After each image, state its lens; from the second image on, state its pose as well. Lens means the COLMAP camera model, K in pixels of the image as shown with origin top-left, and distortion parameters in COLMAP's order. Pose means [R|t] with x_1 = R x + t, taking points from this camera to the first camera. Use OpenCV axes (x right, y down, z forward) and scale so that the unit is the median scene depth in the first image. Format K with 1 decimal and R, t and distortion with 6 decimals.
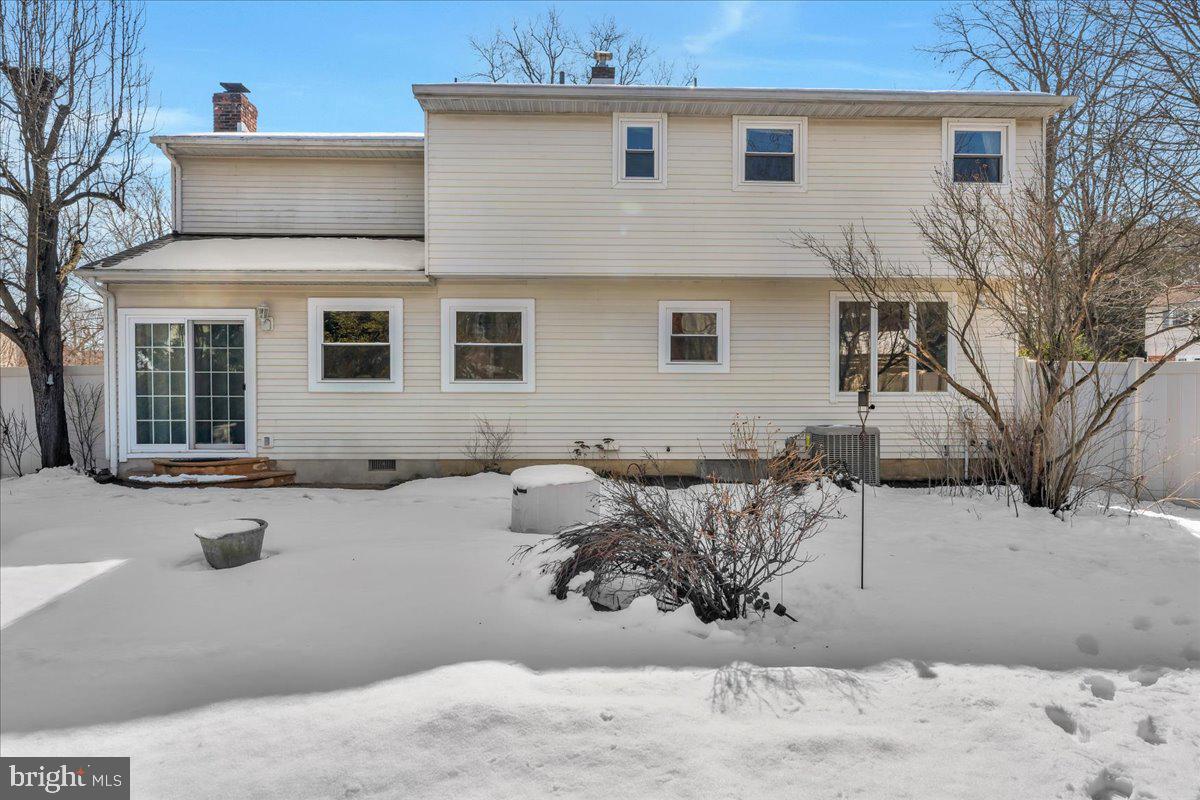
lens RADIAL K [[727.1, 0, 600.0], [0, 727.1, 400.0], [0, 0, 1]] dist [-0.018747, 0.000149]
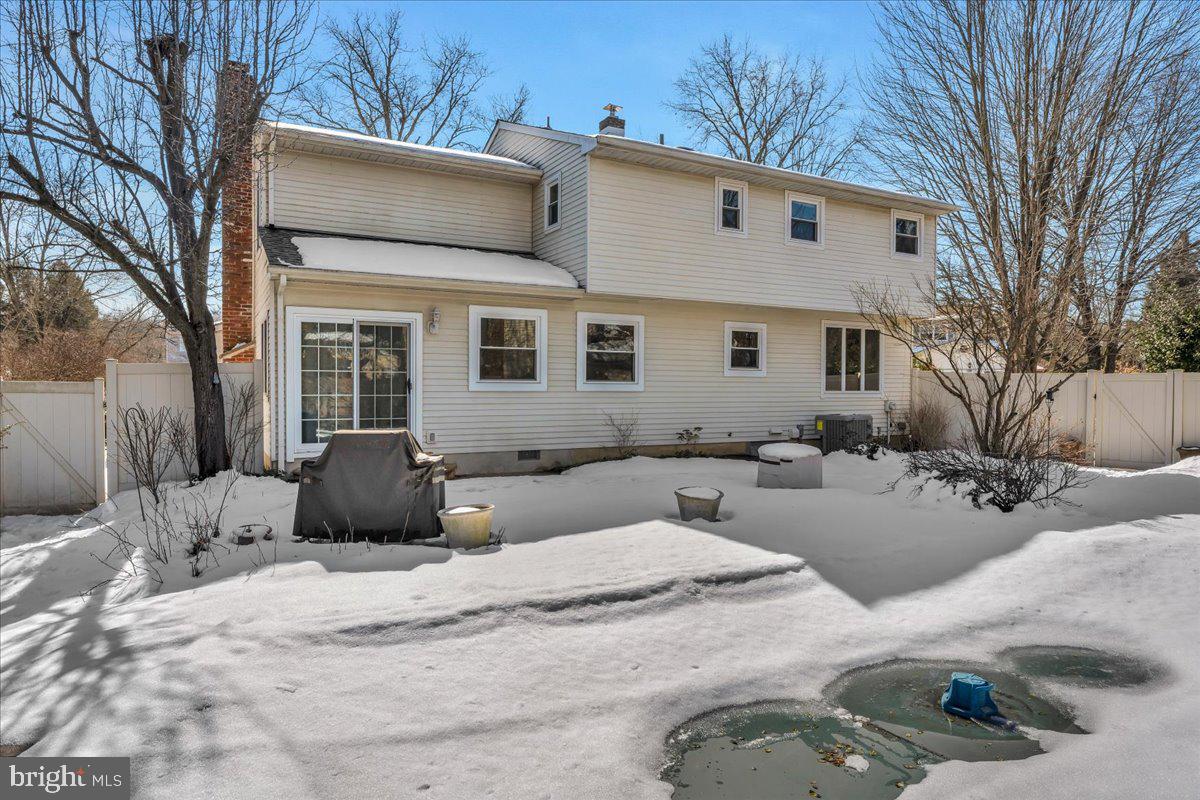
lens RADIAL K [[727.1, 0, 600.0], [0, 727.1, 400.0], [0, 0, 1]] dist [-0.018747, 0.000149]
pose [[0.891396, -0.006399, 0.453179, -0.721079], [0.006593, 0.999978, 0.001151, 0.002233], [-0.453176, 0.001961, 0.891419, -0.064604]]
